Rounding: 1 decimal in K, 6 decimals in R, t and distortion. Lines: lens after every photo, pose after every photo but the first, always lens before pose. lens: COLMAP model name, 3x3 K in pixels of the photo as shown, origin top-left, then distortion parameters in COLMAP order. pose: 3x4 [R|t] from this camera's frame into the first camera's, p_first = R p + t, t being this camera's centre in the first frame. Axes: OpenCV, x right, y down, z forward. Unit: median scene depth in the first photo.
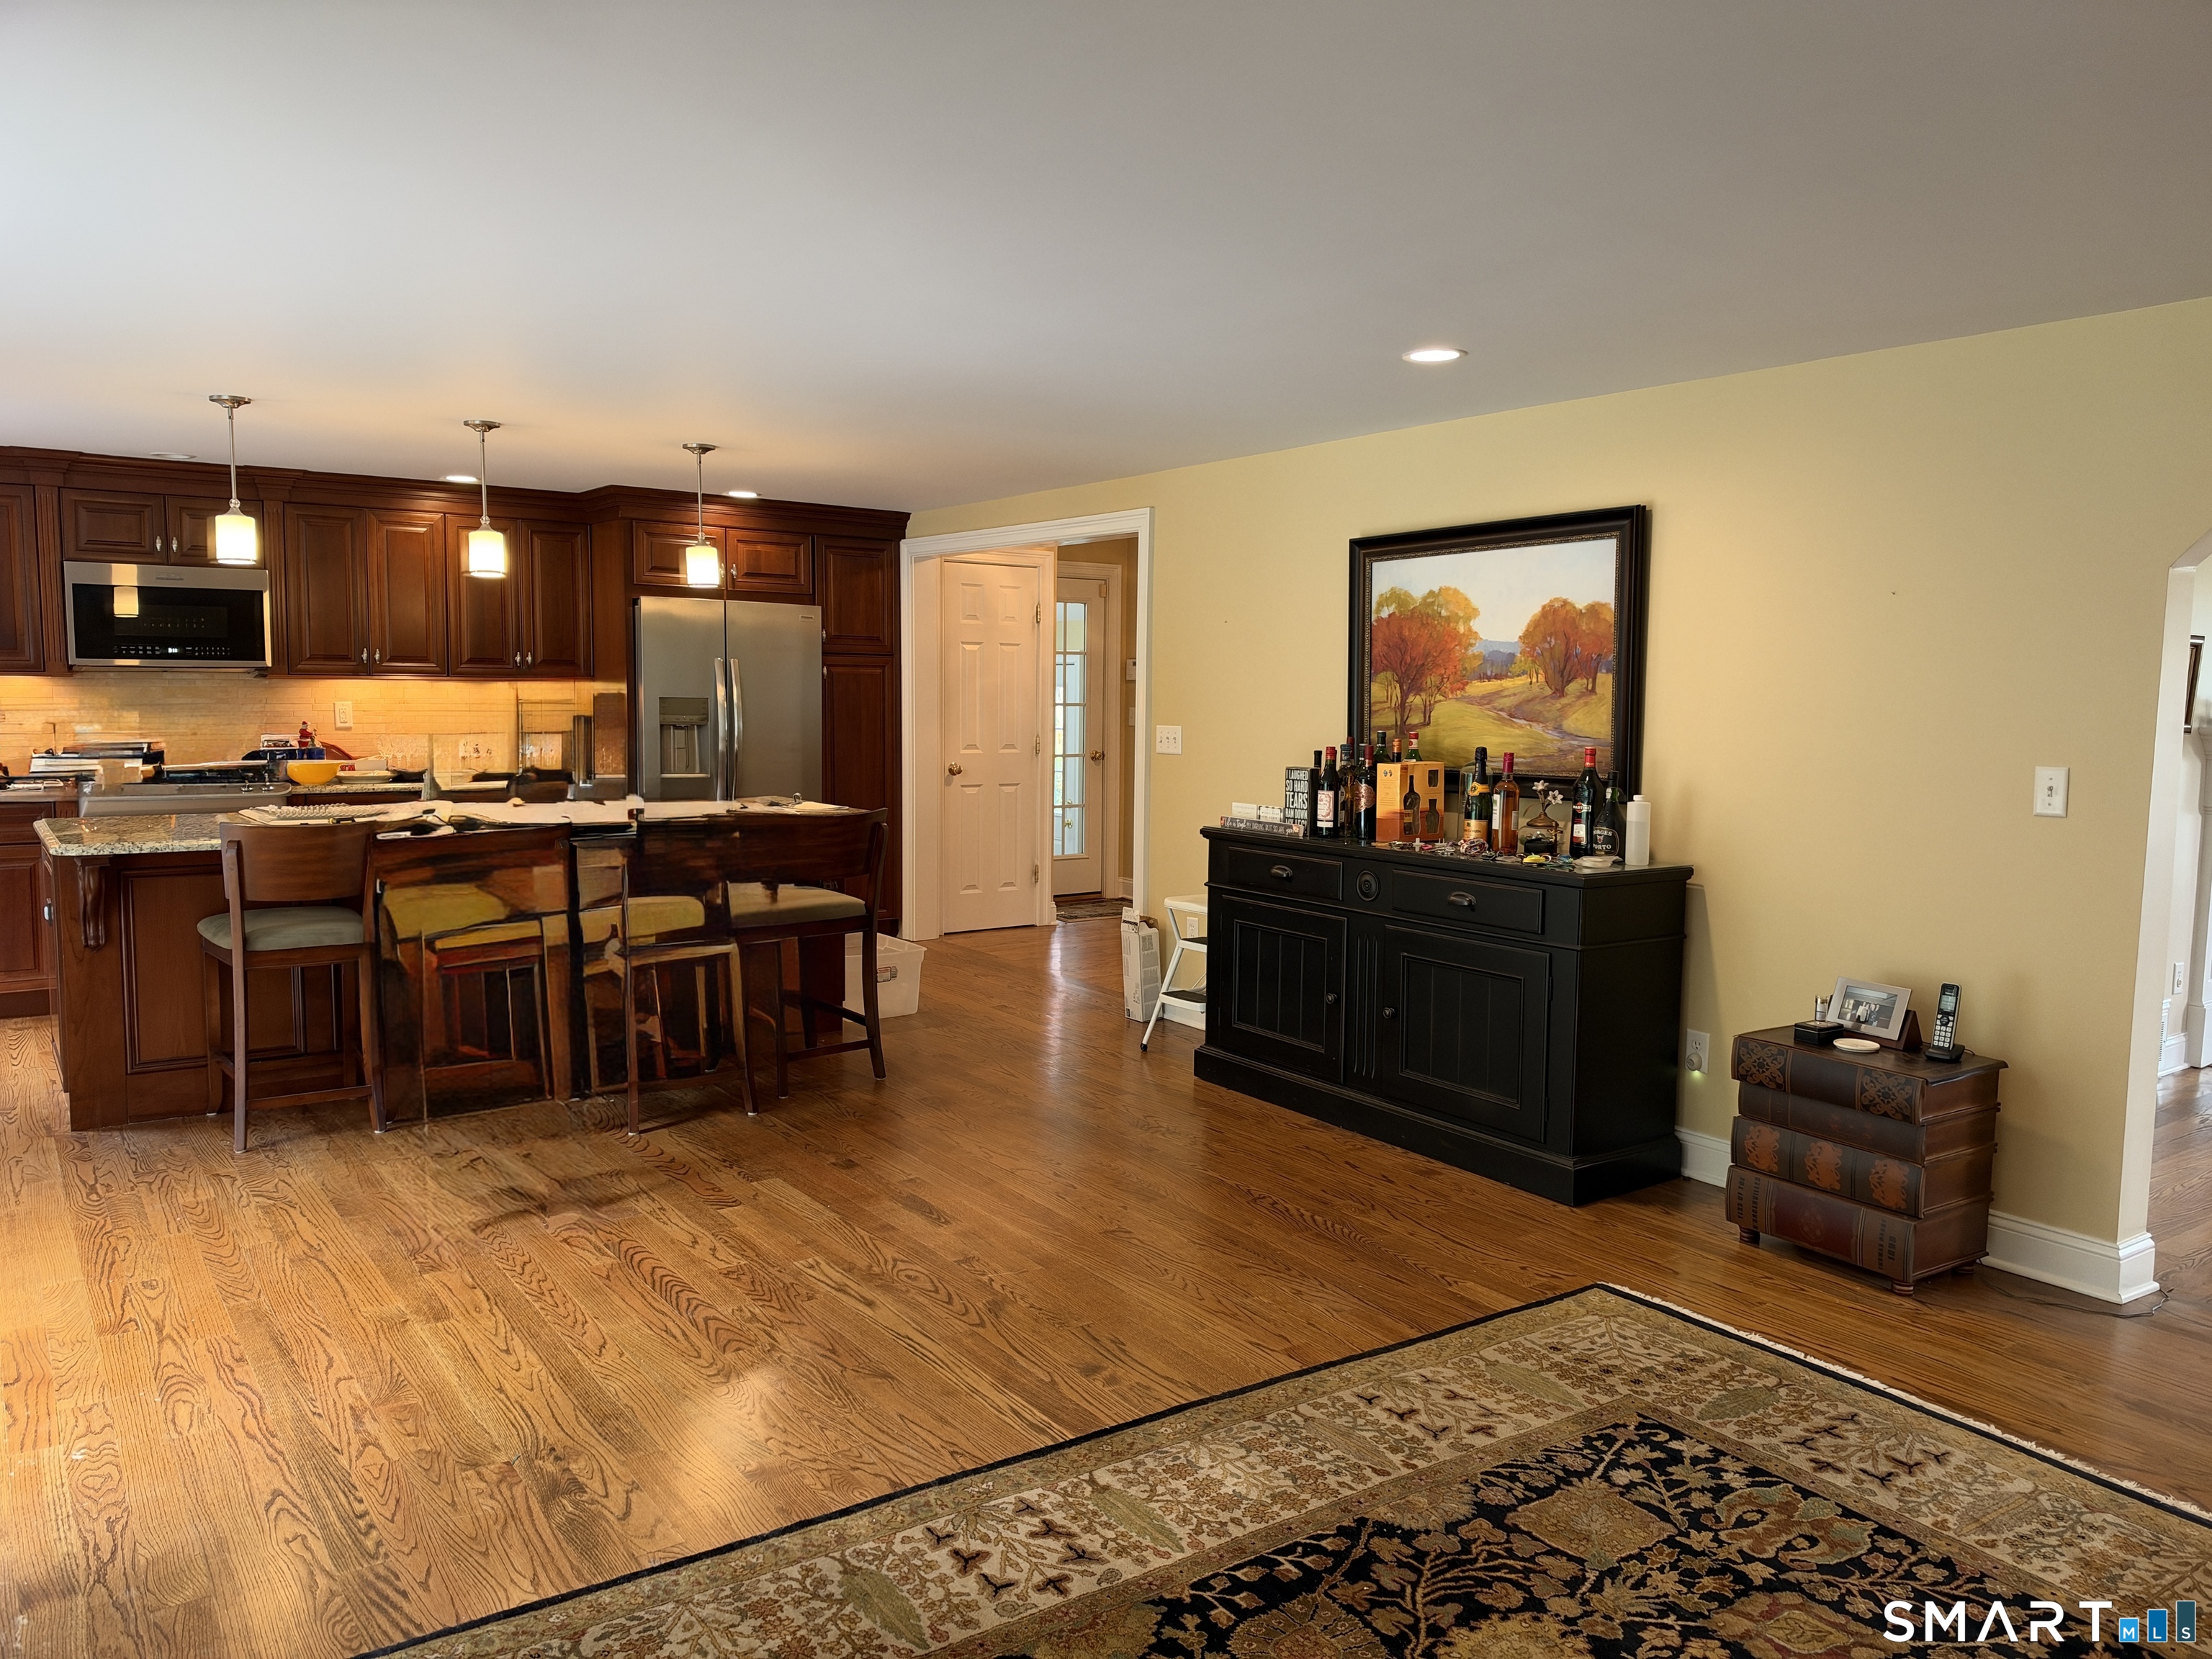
lens RADIAL K [[1596.5, 0, 1100.4], [0, 1596.5, 814.7], [0, 0, 1]] dist [0.022854, -0.037496]
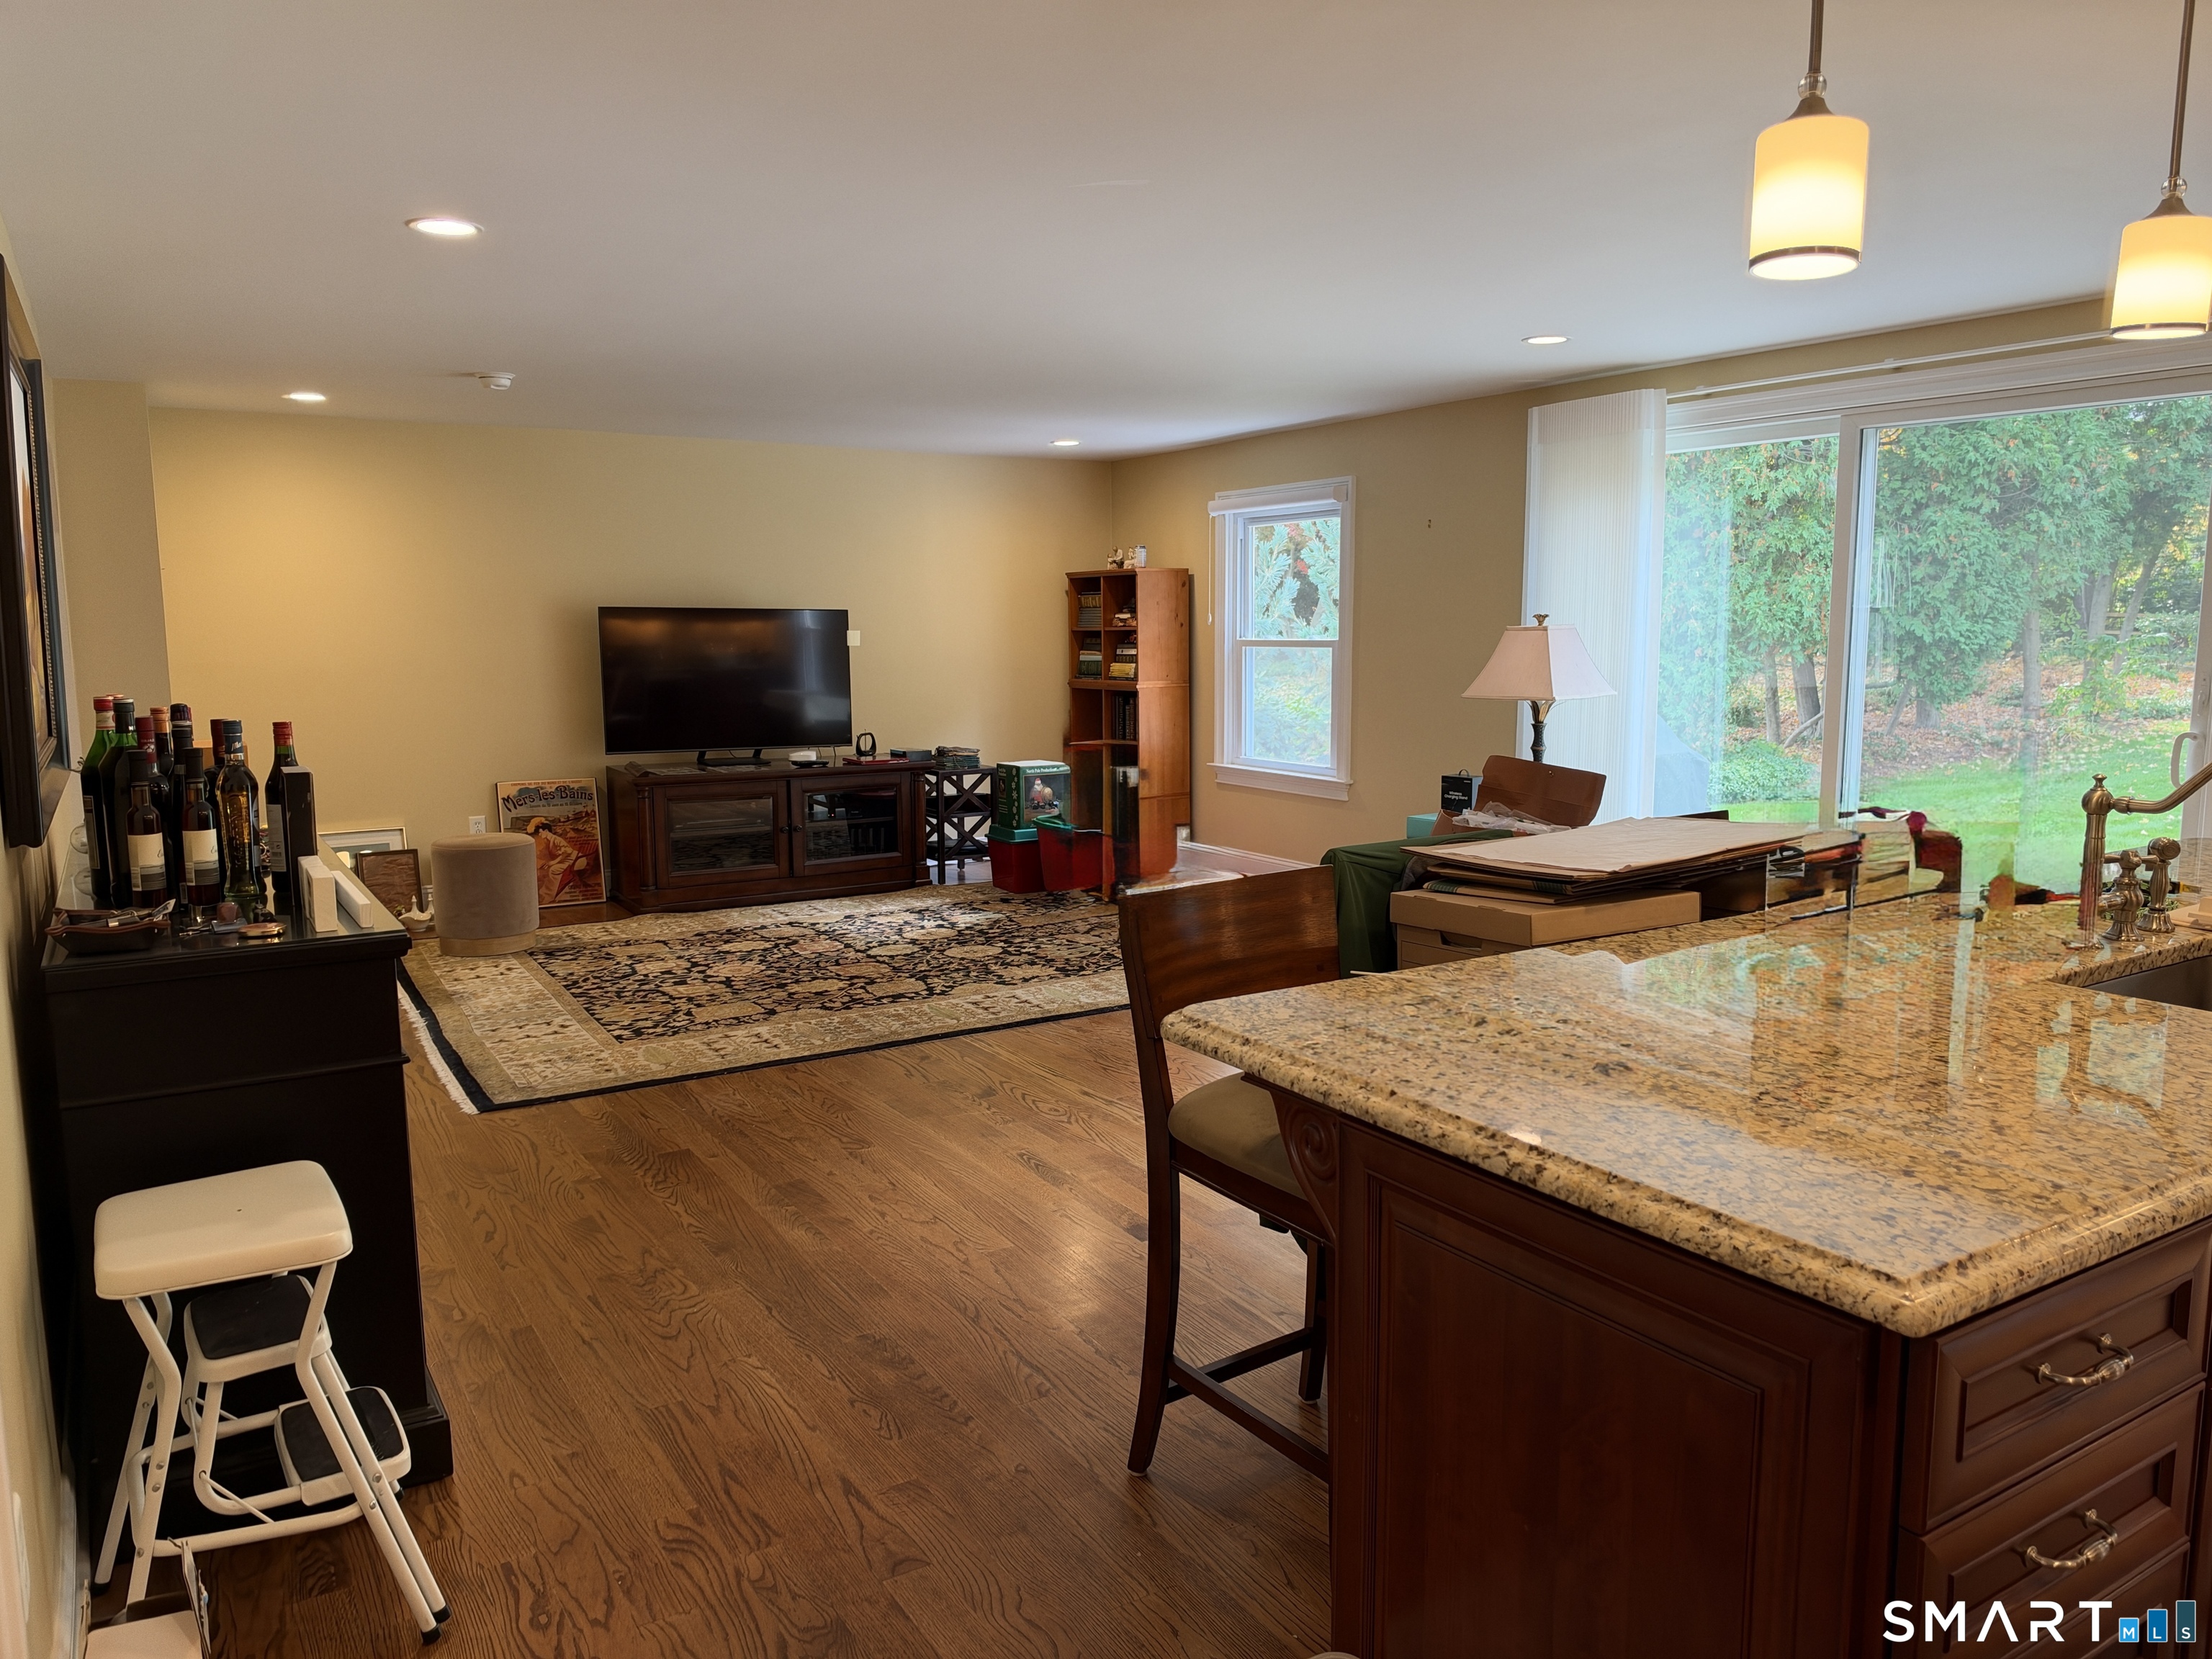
lens RADIAL K [[1596.5, 0, 1125.6], [0, 1596.5, 822.3], [0, 0, 1]] dist [0.022854, -0.037496]
pose [[-0.998057, -0.013975, 0.060717, -0.270701], [-0.000616, 0.976684, 0.214683, -0.198695], [-0.062301, 0.214229, -0.974795, 2.376566]]
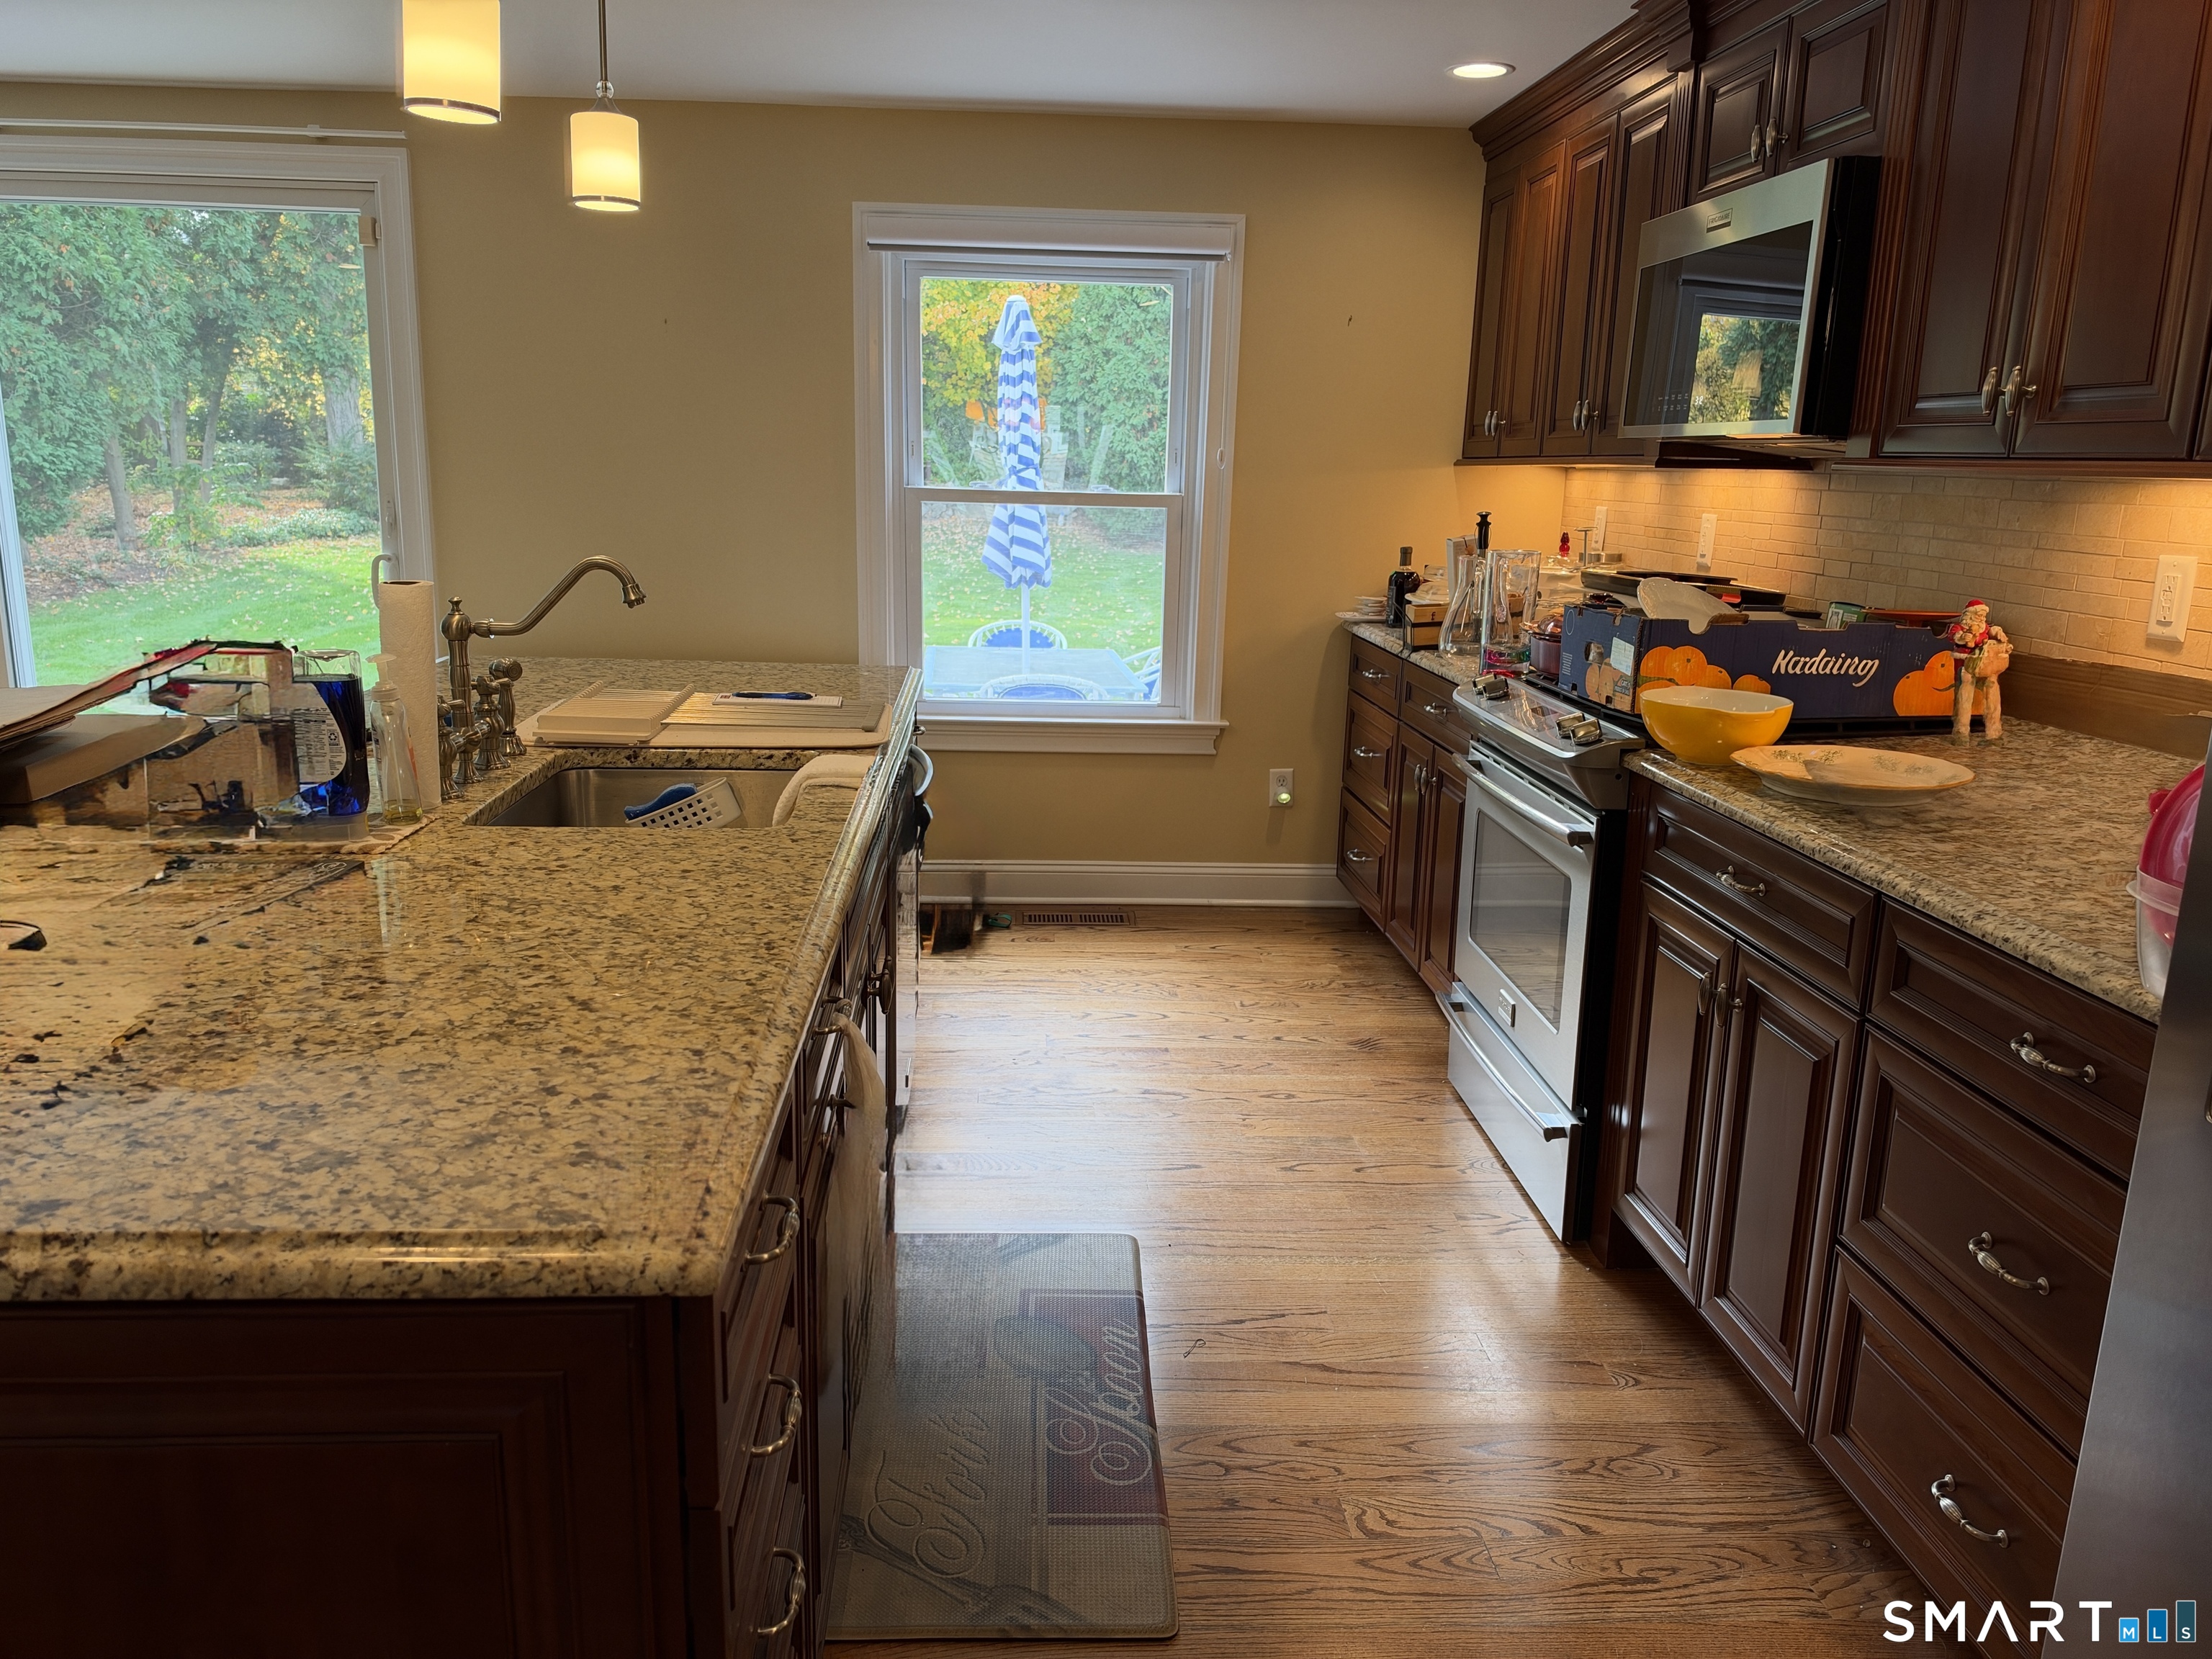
lens RADIAL K [[1596.5, 0, 1089.6], [0, 1596.5, 828.5], [0, 0, 1]] dist [0.022854, -0.037496]
pose [[-0.541927, 0.162959, -0.824475, -0.237260], [-0.103961, 0.960488, 0.258176, -0.174545], [0.833971, 0.225626, -0.503573, 2.230413]]
